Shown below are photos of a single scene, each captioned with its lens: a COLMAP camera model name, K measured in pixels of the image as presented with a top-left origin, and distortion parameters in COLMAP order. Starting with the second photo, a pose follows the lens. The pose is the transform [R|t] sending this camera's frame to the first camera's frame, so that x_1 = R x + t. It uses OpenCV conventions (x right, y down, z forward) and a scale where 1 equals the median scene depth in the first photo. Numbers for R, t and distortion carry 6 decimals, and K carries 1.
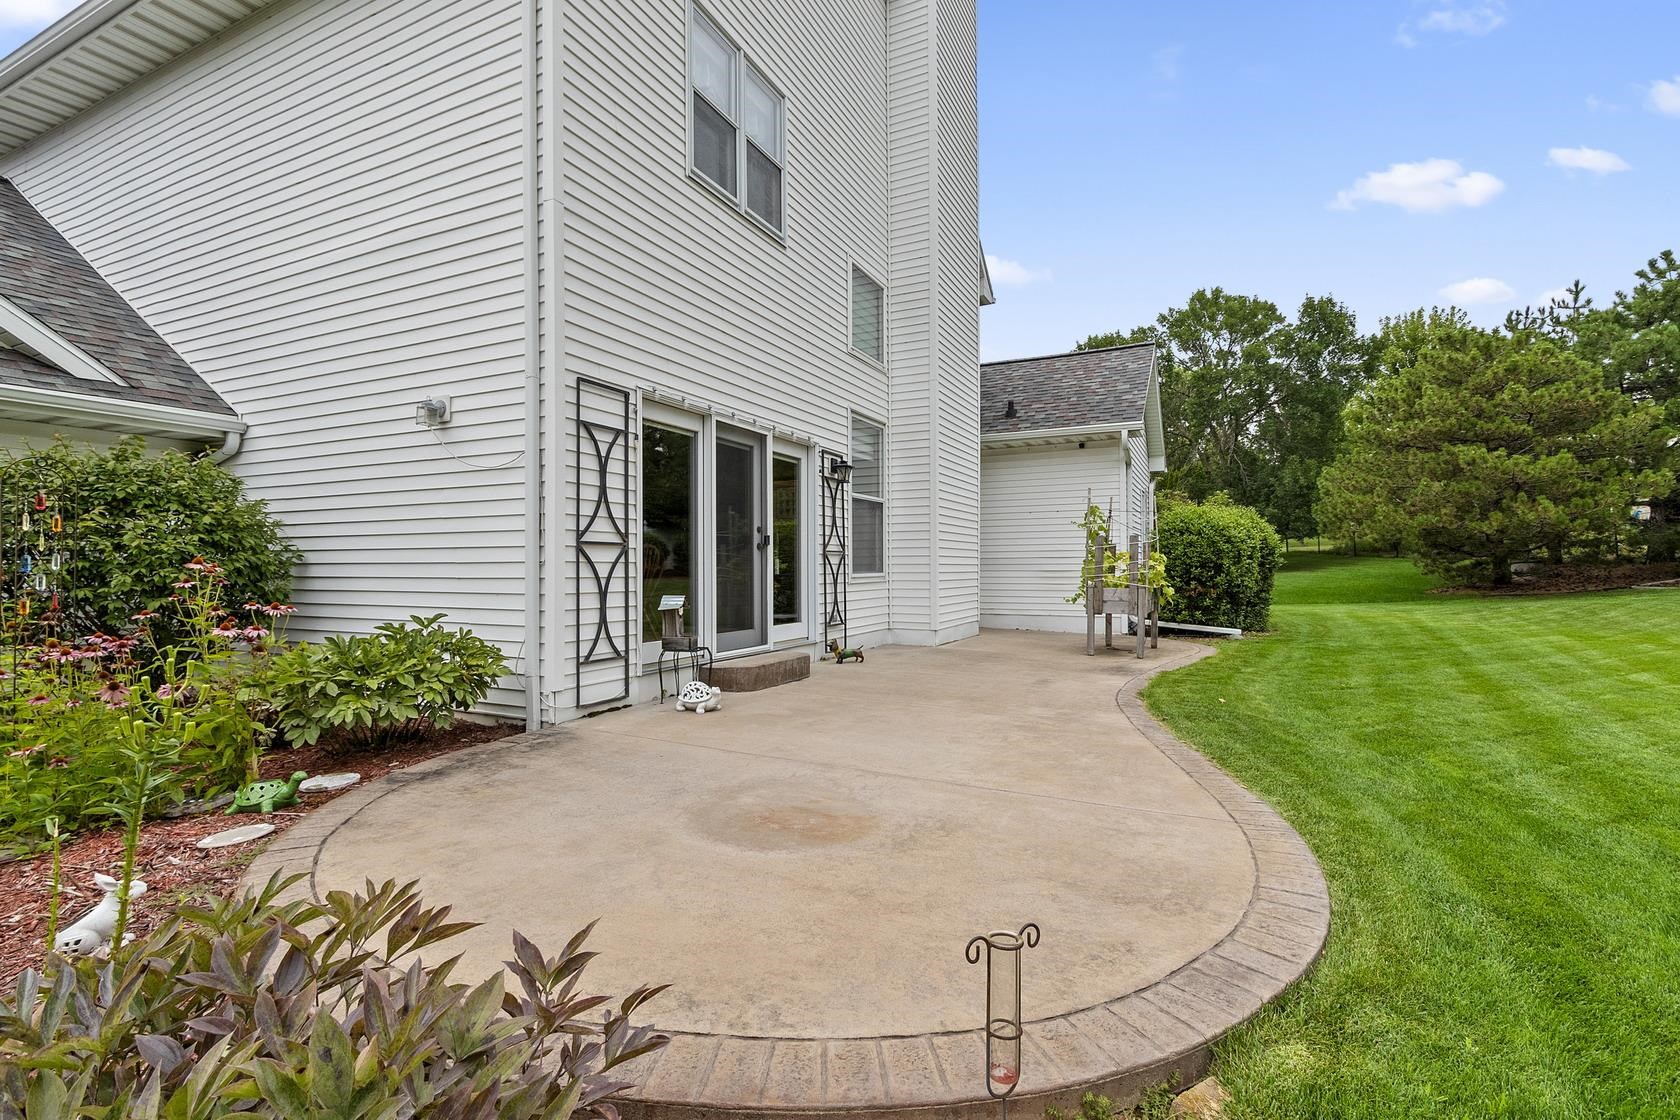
lens RADIAL K [[771.3, 0, 838.0], [0, 771.3, 558.2], [0, 0, 1]] dist [0.001168, 0.000045]
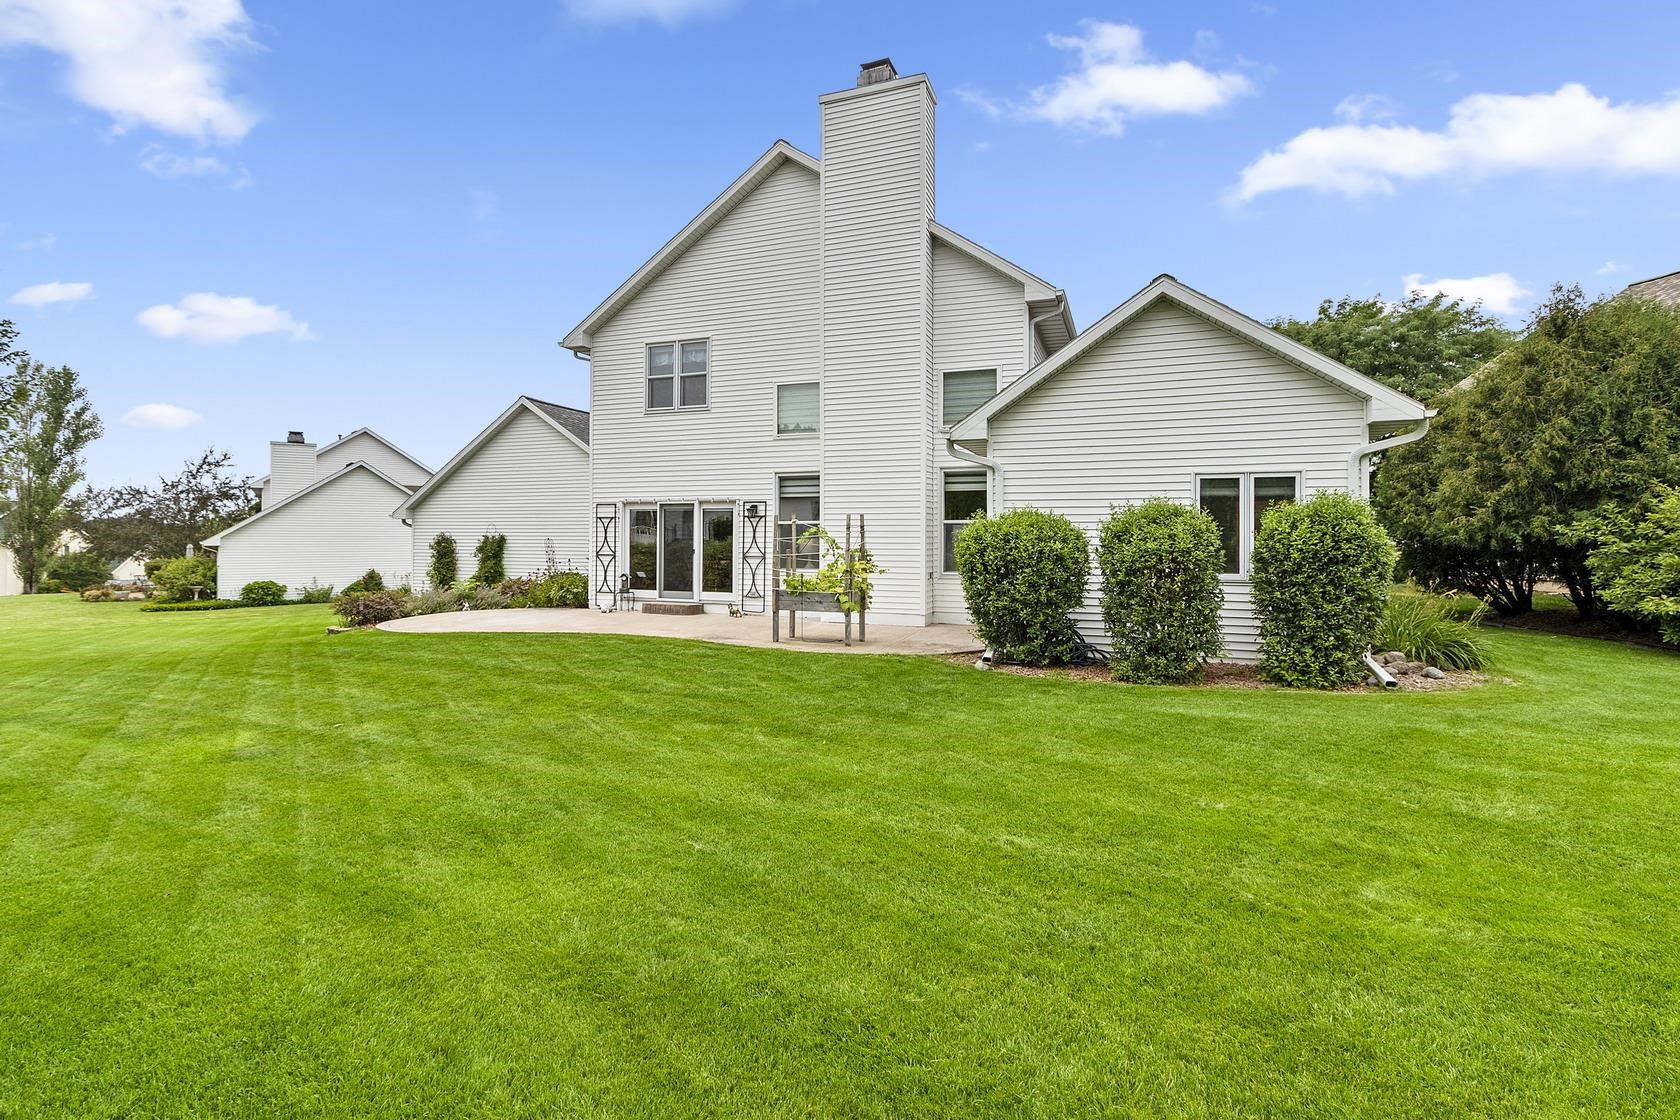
lens RADIAL K [[771.3, 0, 841.8], [0, 771.3, 562.2], [0, 0, 1]] dist [0.001168, 0.000045]
pose [[0.069110, 0.001004, -0.997609, 2.762112], [-0.006808, 0.999977, 0.000535, 0.003063], [0.997586, 0.006754, 0.069115, 1.671818]]
